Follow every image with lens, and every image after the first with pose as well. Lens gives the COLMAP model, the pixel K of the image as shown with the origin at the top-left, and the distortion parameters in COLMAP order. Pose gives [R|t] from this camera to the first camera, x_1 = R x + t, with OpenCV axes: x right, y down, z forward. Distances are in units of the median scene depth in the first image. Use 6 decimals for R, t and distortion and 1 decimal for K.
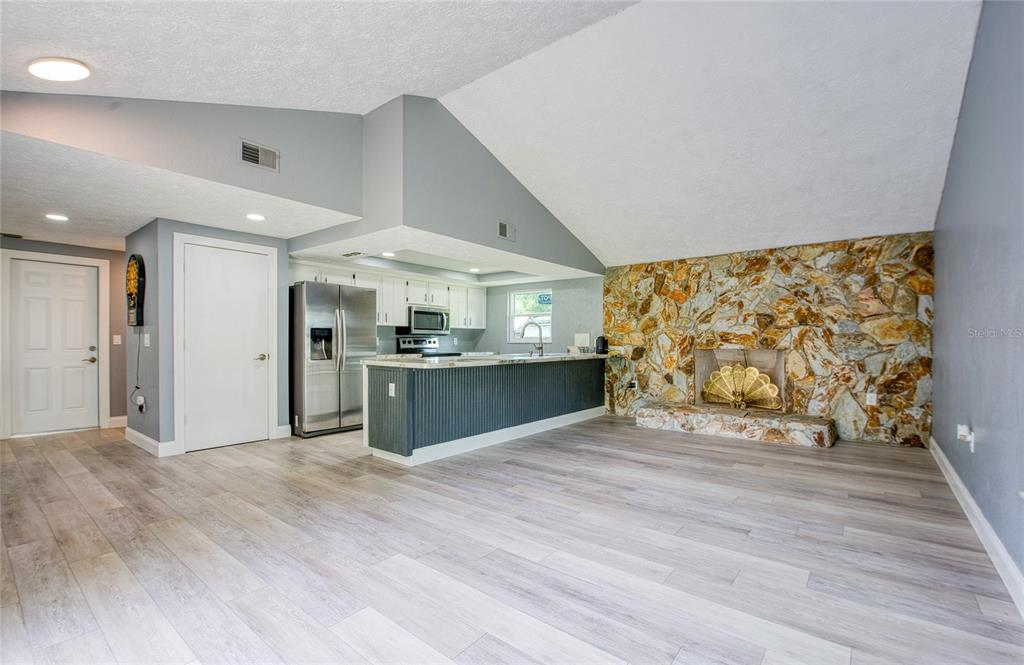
lens RADIAL K [[456.2, 0, 511.0], [0, 456.2, 345.5], [0, 0, 1]] dist [-0.015936, -0.001484]
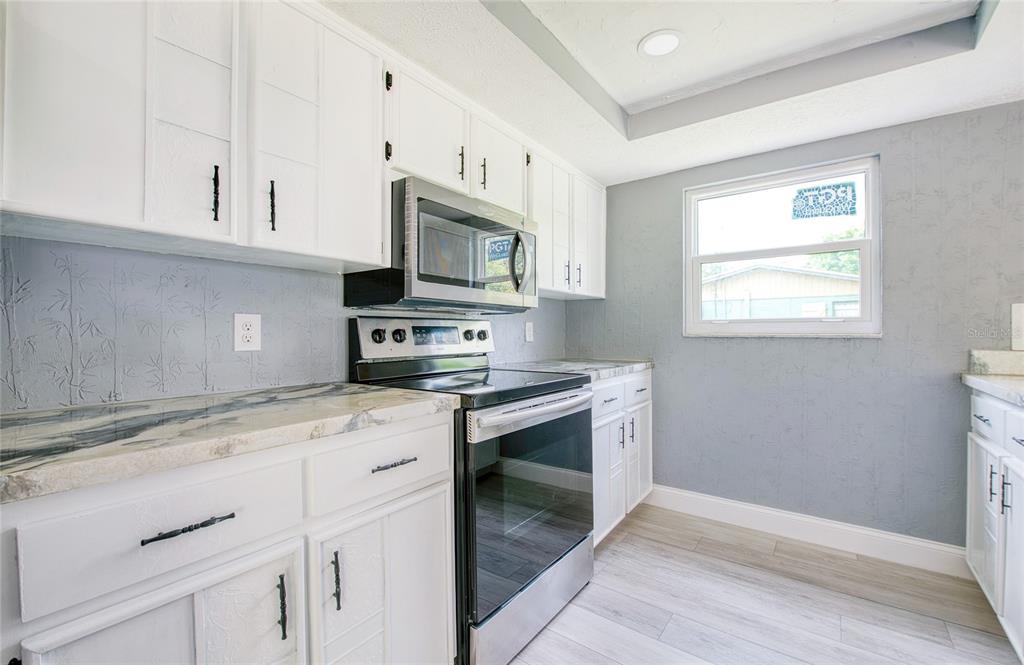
lens RADIAL K [[423.4, 0, 515.2], [0, 423.4, 334.9], [0, 0, 1]] dist [-0.016087, -0.001700]
pose [[0.999029, -0.001623, 0.044037, -0.226497], [0.001543, 0.999997, 0.001868, -0.010843], [-0.044040, -0.001798, 0.999028, 1.024991]]
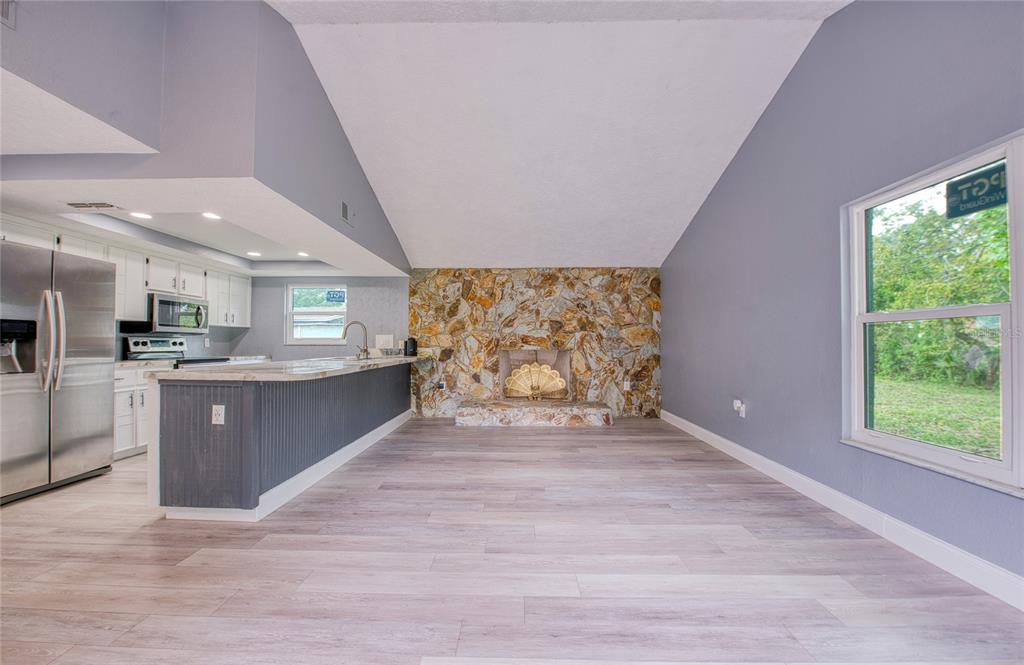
lens RADIAL K [[423.4, 0, 512.6], [0, 423.4, 335.7], [0, 0, 1]] dist [-0.016087, -0.001700]
pose [[0.788662, 0.012047, 0.614709, -0.231466], [0.003383, 0.999708, -0.023933, -0.002833], [-0.614818, 0.020954, 0.788391, 0.181101]]
